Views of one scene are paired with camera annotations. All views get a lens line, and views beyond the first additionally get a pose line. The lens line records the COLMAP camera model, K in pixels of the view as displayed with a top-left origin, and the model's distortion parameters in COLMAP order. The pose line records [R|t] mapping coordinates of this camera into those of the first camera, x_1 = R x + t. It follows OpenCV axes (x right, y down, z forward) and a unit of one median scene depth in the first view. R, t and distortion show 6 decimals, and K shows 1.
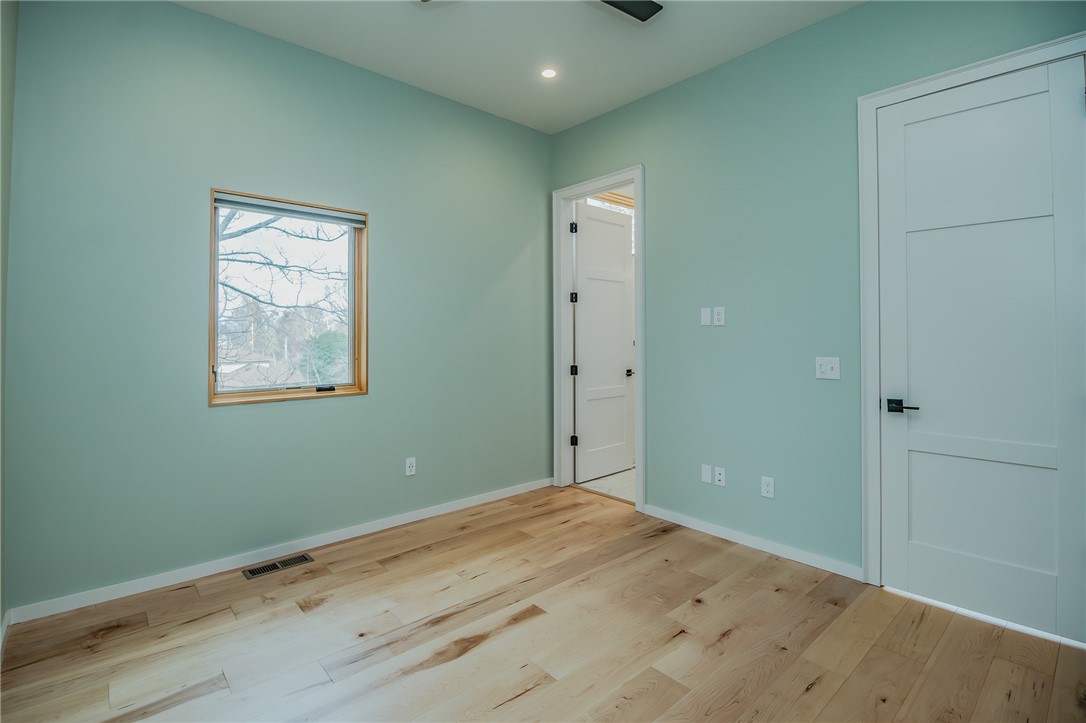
lens RADIAL K [[510.8, 0, 522.3], [0, 510.8, 328.4], [0, 0, 1]] dist [-0.001766, -0.000575]
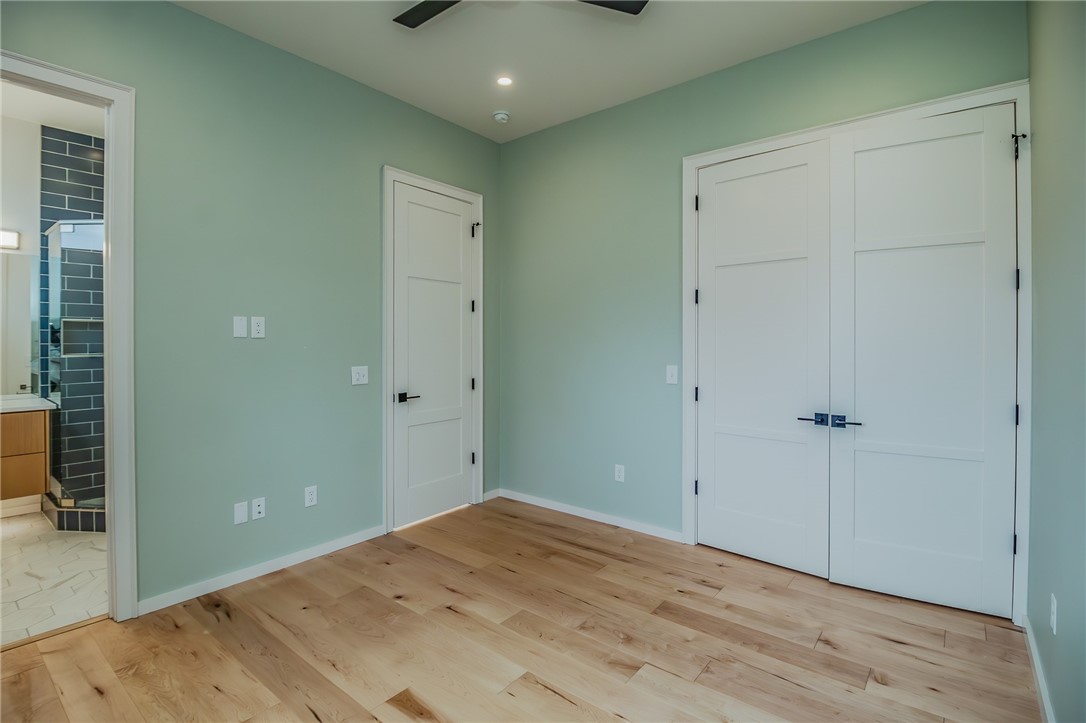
lens RADIAL K [[510.8, 0, 546.2], [0, 510.8, 352.2], [0, 0, 1]] dist [-0.001766, -0.000575]
pose [[-0.180979, -0.012955, 0.983402, -0.657749], [-0.012159, 0.999866, 0.010934, 0.004079], [-0.983412, -0.009978, -0.181113, 0.776427]]
